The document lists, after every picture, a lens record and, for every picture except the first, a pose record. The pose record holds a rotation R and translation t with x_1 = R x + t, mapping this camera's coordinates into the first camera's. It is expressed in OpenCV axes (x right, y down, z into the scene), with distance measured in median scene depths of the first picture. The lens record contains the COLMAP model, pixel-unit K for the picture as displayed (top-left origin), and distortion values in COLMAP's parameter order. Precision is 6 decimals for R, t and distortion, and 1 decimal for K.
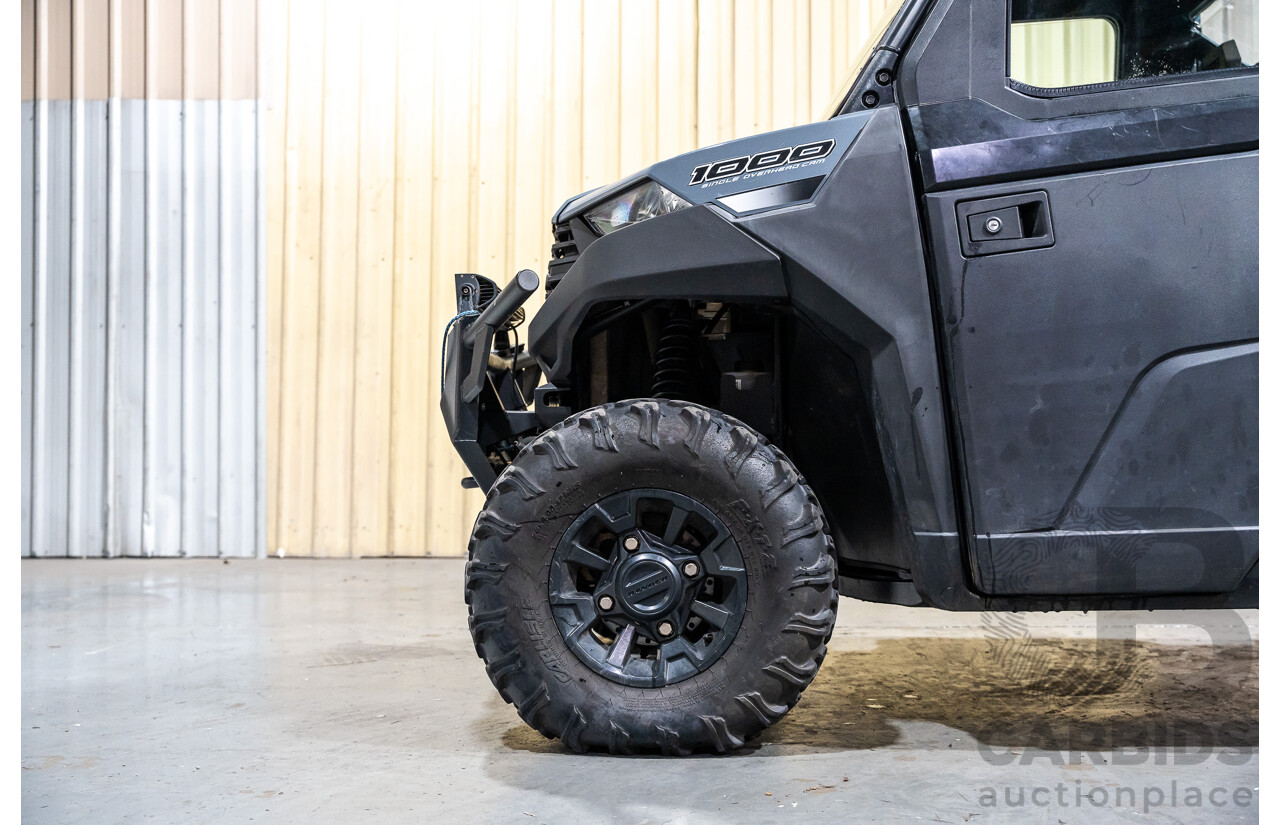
lens RADIAL K [[1440.5, 0, 640.0], [0, 1440.5, 412.5], [0, 0, 1]] dist [0.006957, 0.024538]
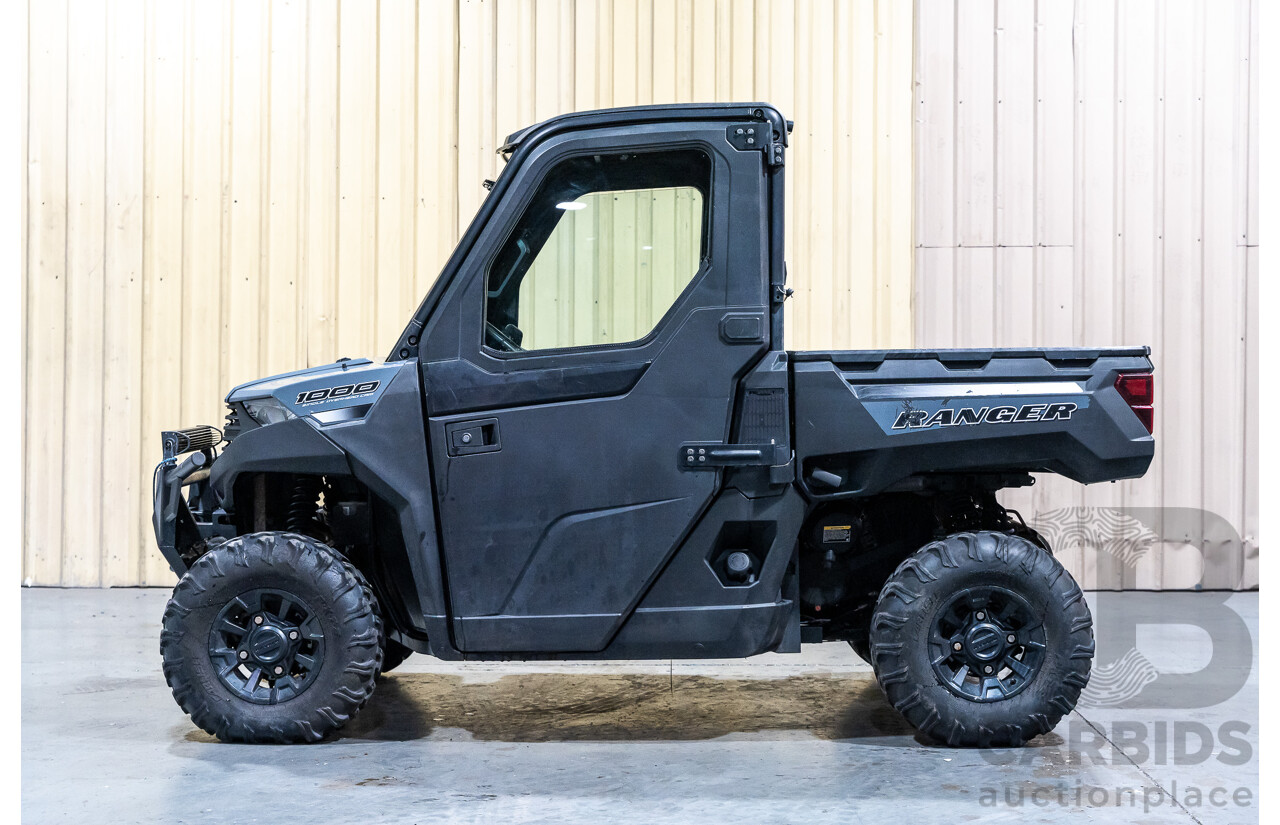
lens RADIAL K [[2243.4, 0, 614.6], [0, 2243.4, 477.1], [0, 0, 1]] dist [0.030711, 0.115210]
pose [[0.999739, 0.006358, 0.021961, 0.351621], [-0.007932, 0.997346, 0.072377, -0.269083], [-0.021442, -0.072532, 0.997136, -1.615589]]
